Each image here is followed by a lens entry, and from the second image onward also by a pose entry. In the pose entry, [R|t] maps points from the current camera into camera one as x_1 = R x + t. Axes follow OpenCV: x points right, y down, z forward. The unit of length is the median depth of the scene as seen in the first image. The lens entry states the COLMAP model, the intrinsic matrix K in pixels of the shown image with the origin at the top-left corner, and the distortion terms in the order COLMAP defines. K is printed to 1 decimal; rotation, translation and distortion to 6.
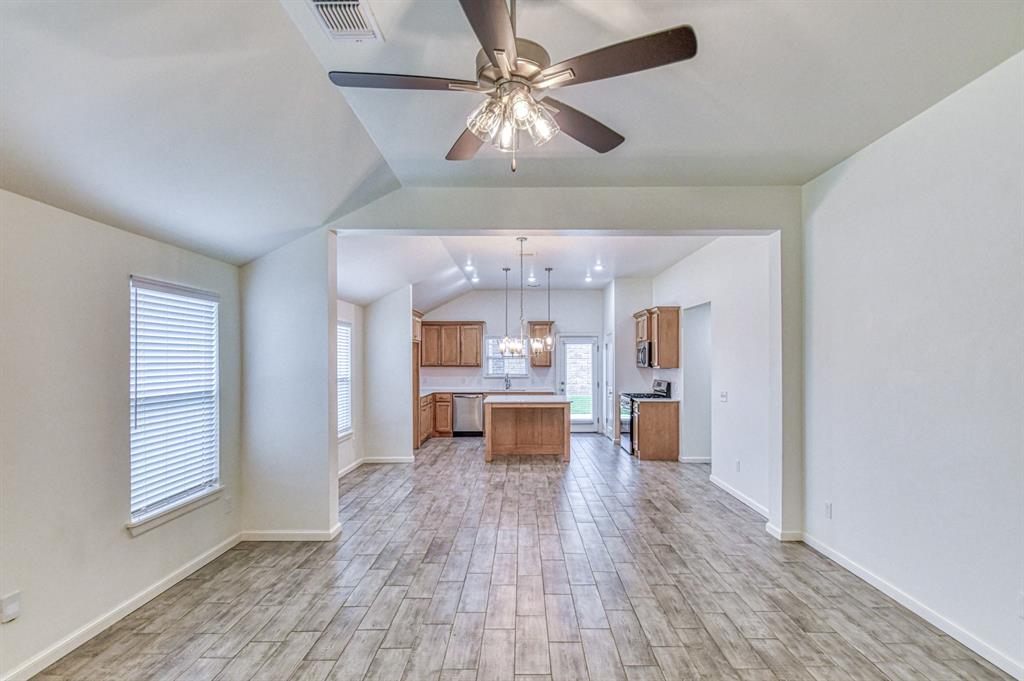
lens RADIAL K [[495.8, 0, 522.6], [0, 495.8, 362.1], [0, 0, 1]] dist [0.017575, -0.016297]
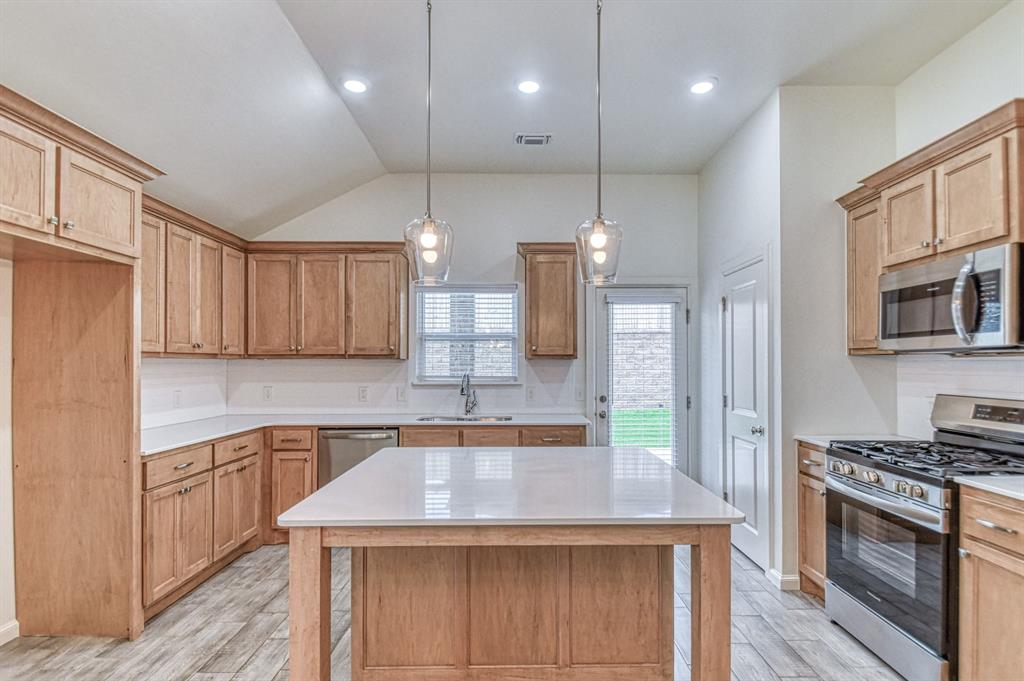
lens RADIAL K [[517.3, 0, 522.6], [0, 517.3, 359.0], [0, 0, 1]] dist [0.021653, -0.018766]
pose [[0.999938, 0.000546, 0.011161, 0.012476], [-0.000424, 0.999939, -0.011005, 0.019584], [-0.011167, 0.011000, 0.999877, 0.767007]]
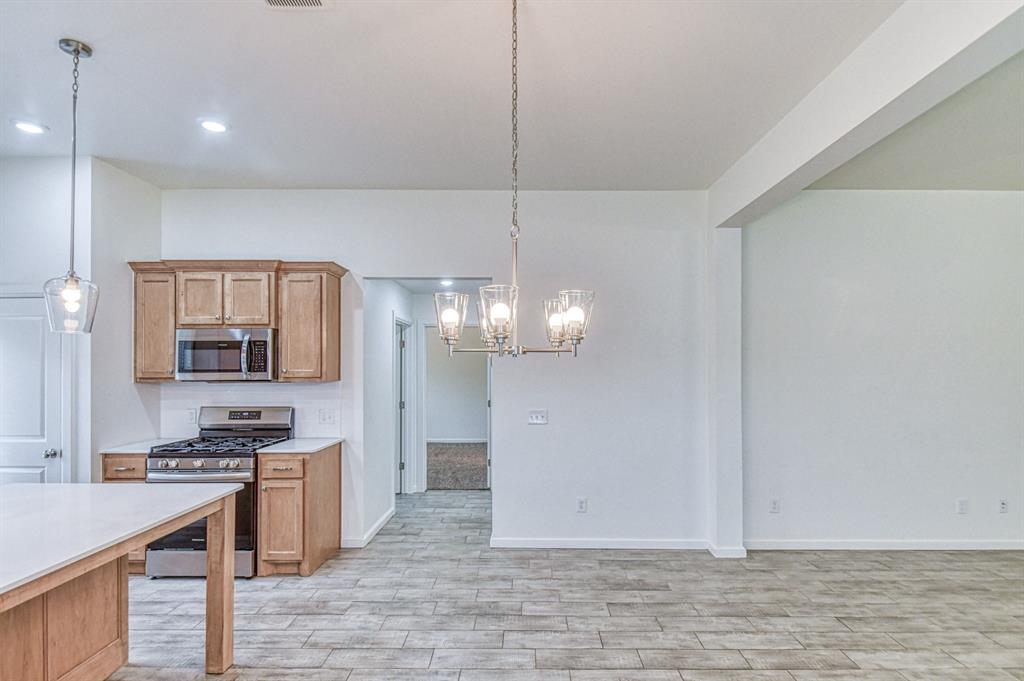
lens RADIAL K [[504.0, 0, 522.7], [0, 504.0, 360.4], [0, 0, 1]] dist [0.022012, -0.018367]
pose [[0.005552, 0.013679, 0.999891, -0.243297], [0.004359, 0.999897, -0.013703, -0.001599], [-0.999975, 0.004434, 0.005492, 0.770209]]
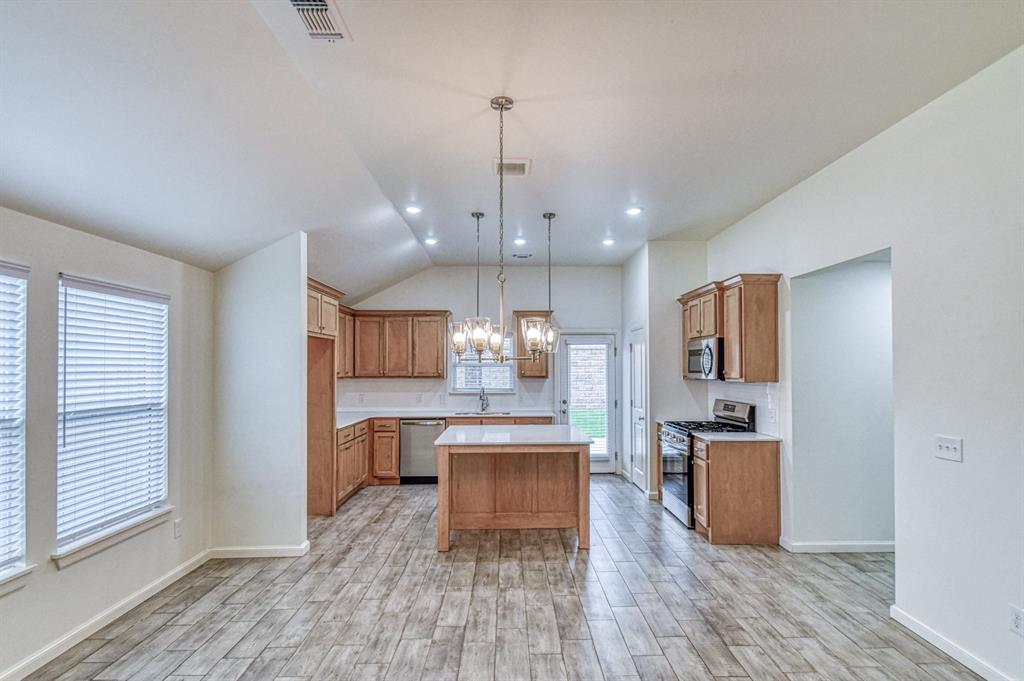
lens RADIAL K [[495.8, 0, 522.6], [0, 495.8, 362.1], [0, 0, 1]] dist [0.017575, -0.016297]
pose [[0.999505, -0.000199, 0.031466, 0.002333], [0.000687, 0.999880, -0.015505, -0.002166], [-0.031459, 0.015519, 0.999385, 0.422736]]
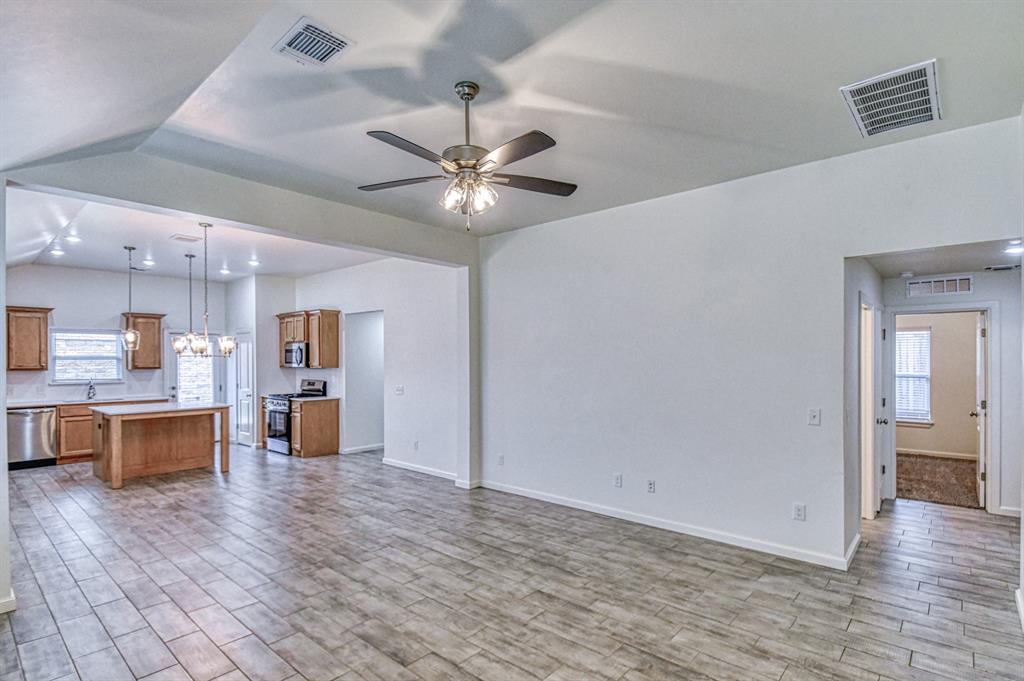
lens RADIAL K [[504.0, 0, 522.7], [0, 504.0, 360.4], [0, 0, 1]] dist [0.022012, -0.018367]
pose [[0.653871, -0.001857, 0.756604, -0.248667], [0.005095, 0.999985, -0.001949, 0.000234], [-0.756589, 0.005130, 0.653871, -0.023470]]
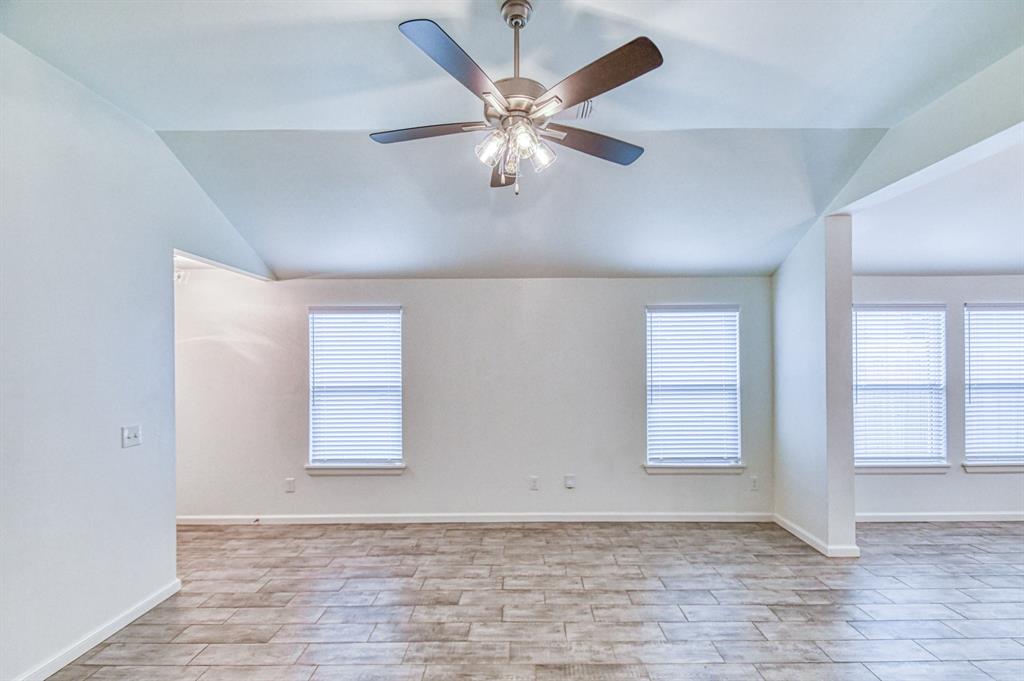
lens RADIAL K [[446.8, 0, 523.6], [0, 446.8, 355.5], [0, 0, 1]] dist [0.027357, -0.017001]
pose [[-0.003247, -0.009101, -0.999953, 0.243884], [0.000870, 0.999958, -0.009104, -0.001999], [0.999994, -0.000900, -0.003238, 0.240970]]
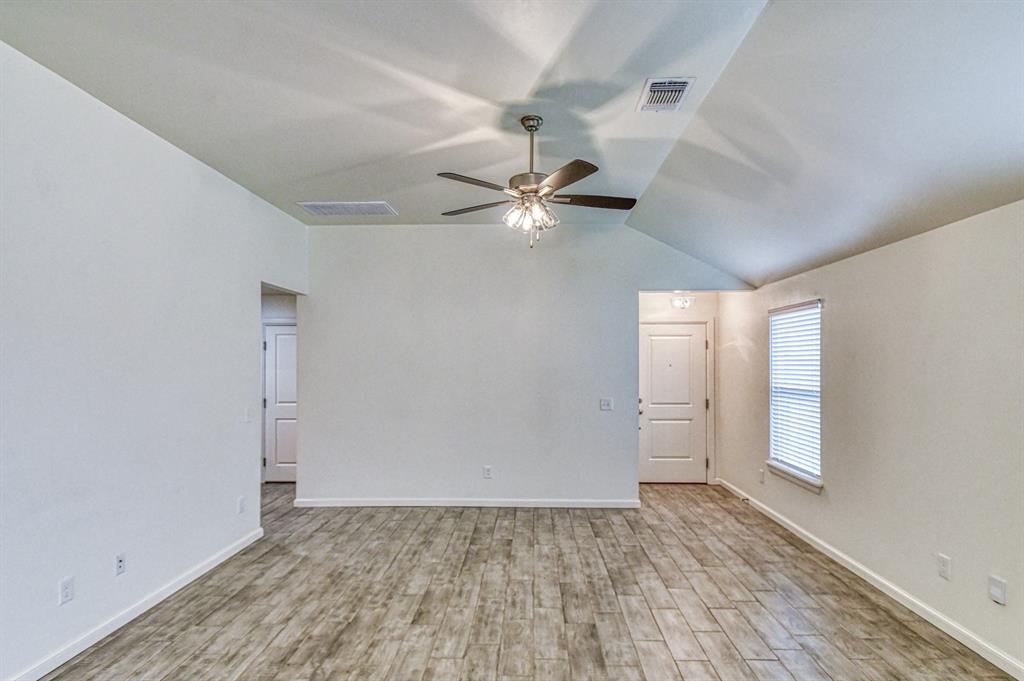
lens RADIAL K [[495.8, 0, 522.6], [0, 495.8, 362.1], [0, 0, 1]] dist [0.017575, -0.016297]
pose [[-0.999728, 0.003608, 0.023055, -0.006598], [0.003617, 0.999993, 0.000330, -0.002631], [-0.023054, 0.000413, -0.999734, 0.626585]]
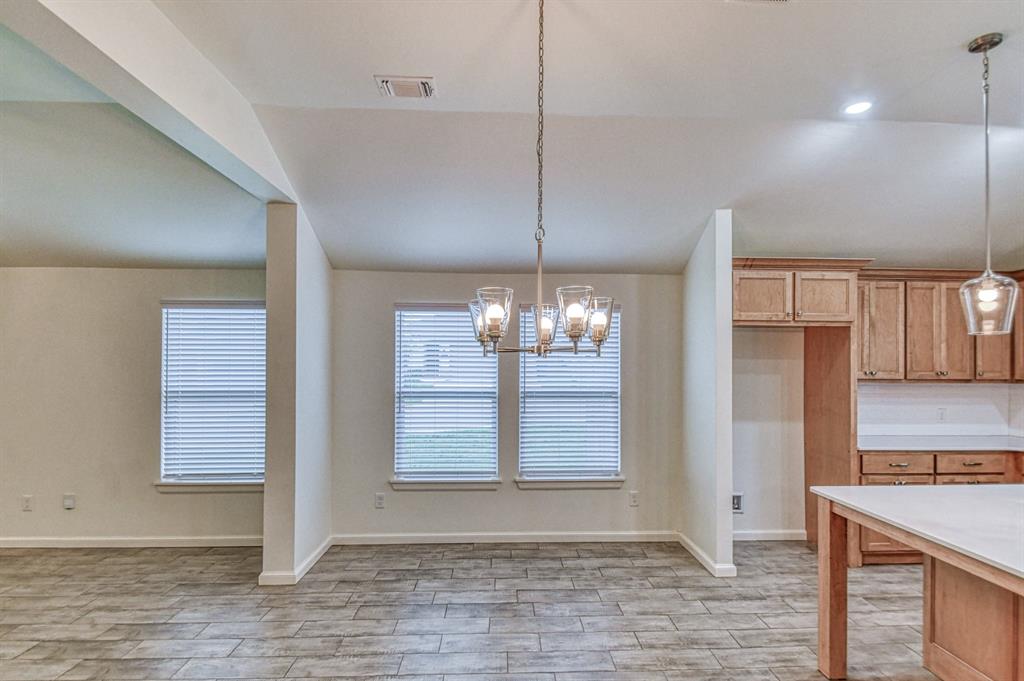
lens RADIAL K [[495.8, 0, 522.6], [0, 495.8, 362.1], [0, 0, 1]] dist [0.017575, -0.016297]
pose [[0.044072, -0.001876, -0.999027, 0.243132], [-0.008290, 0.999963, -0.002243, -0.003976], [0.998994, 0.008380, 0.044055, 0.755350]]
